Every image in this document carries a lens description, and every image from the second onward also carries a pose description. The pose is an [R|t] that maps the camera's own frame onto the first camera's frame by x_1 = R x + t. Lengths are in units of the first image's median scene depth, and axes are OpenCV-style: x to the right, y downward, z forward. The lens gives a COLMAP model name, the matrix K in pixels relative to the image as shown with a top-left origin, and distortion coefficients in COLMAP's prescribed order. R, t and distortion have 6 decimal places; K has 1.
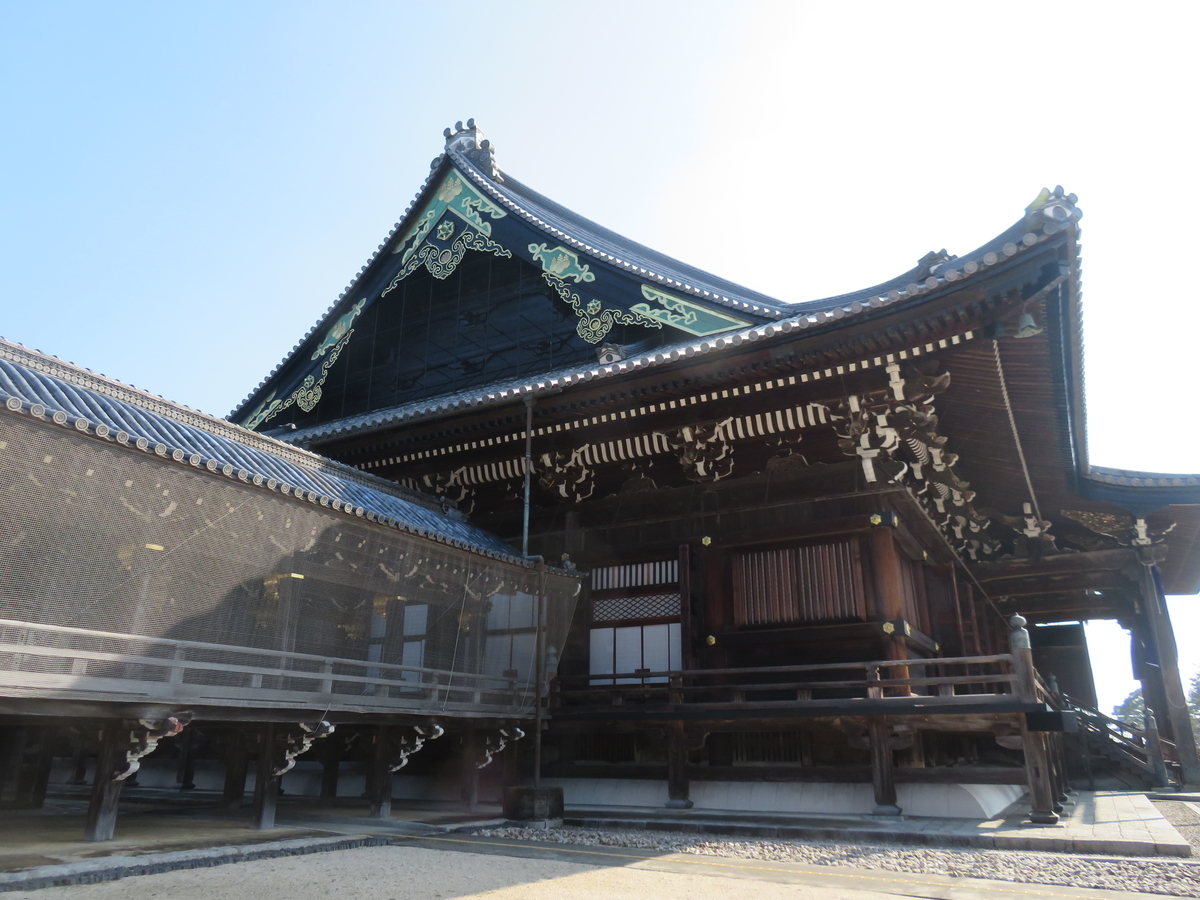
lens RADIAL K [[853.7, 0, 599.4], [0, 853.7, 453.4], [0, 0, 1]] dist [-0.001743, -0.003302]
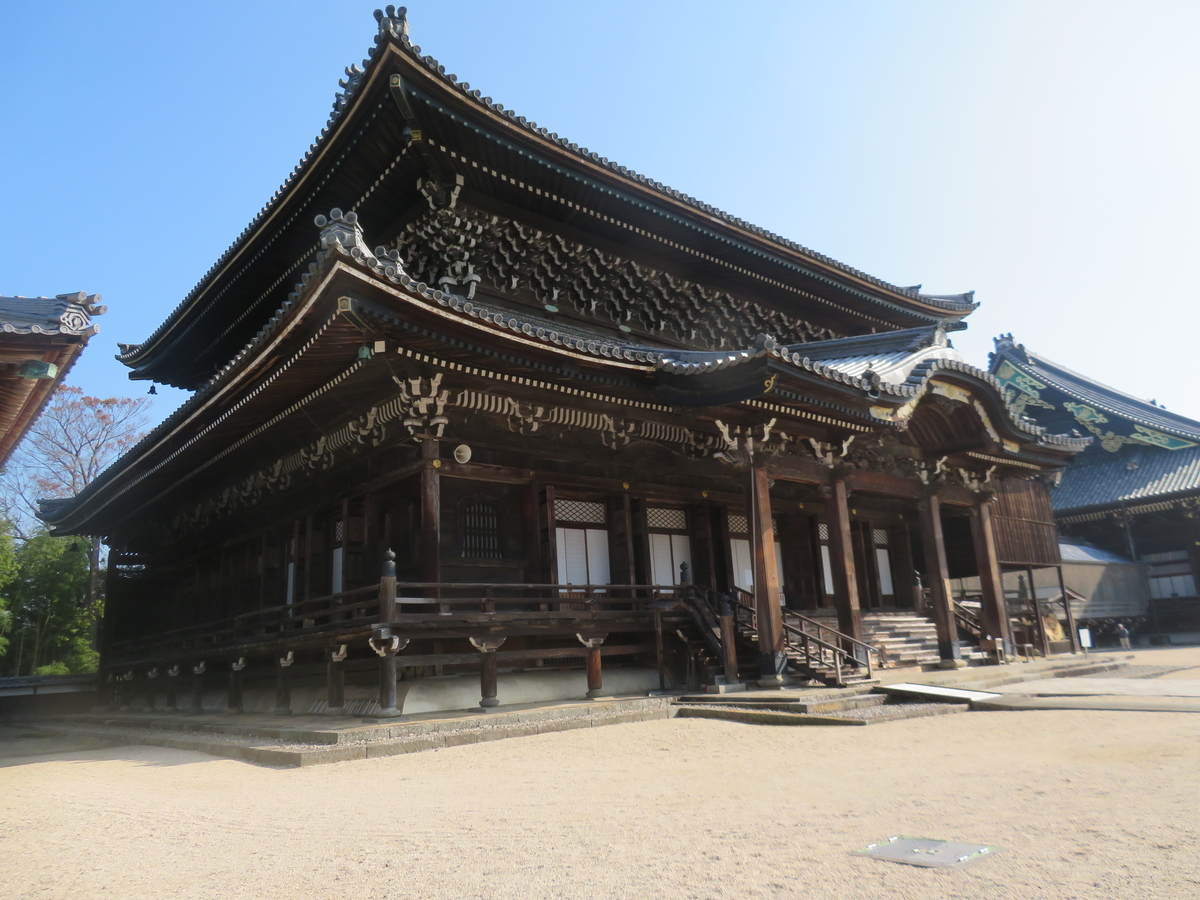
lens RADIAL K [[853.7, 0, 600.1], [0, 853.7, 450.5], [0, 0, 1]] dist [-0.001743, -0.003302]
pose [[0.936942, -0.137545, -0.321280, -0.516177], [0.169297, 0.982863, 0.072937, -0.492851], [0.305742, -0.122729, 0.944171, -1.444423]]
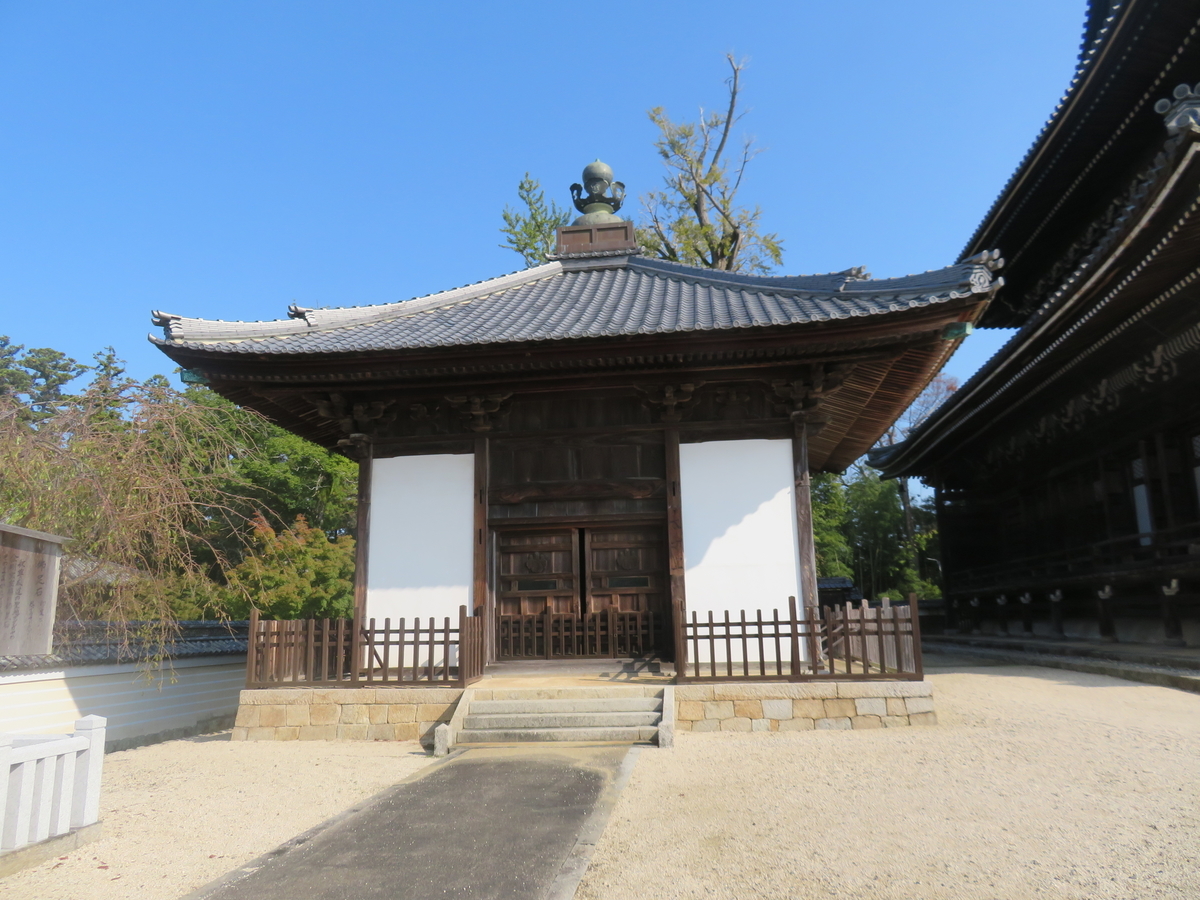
lens RADIAL K [[853.7, 0, 603.6], [0, 853.7, 448.1], [0, 0, 1]] dist [-0.001743, -0.003302]
pose [[0.359374, -0.197589, -0.912035, -0.842040], [0.326269, 0.942251, -0.075574, -0.681145], [0.874299, -0.270410, 0.403088, -2.023140]]
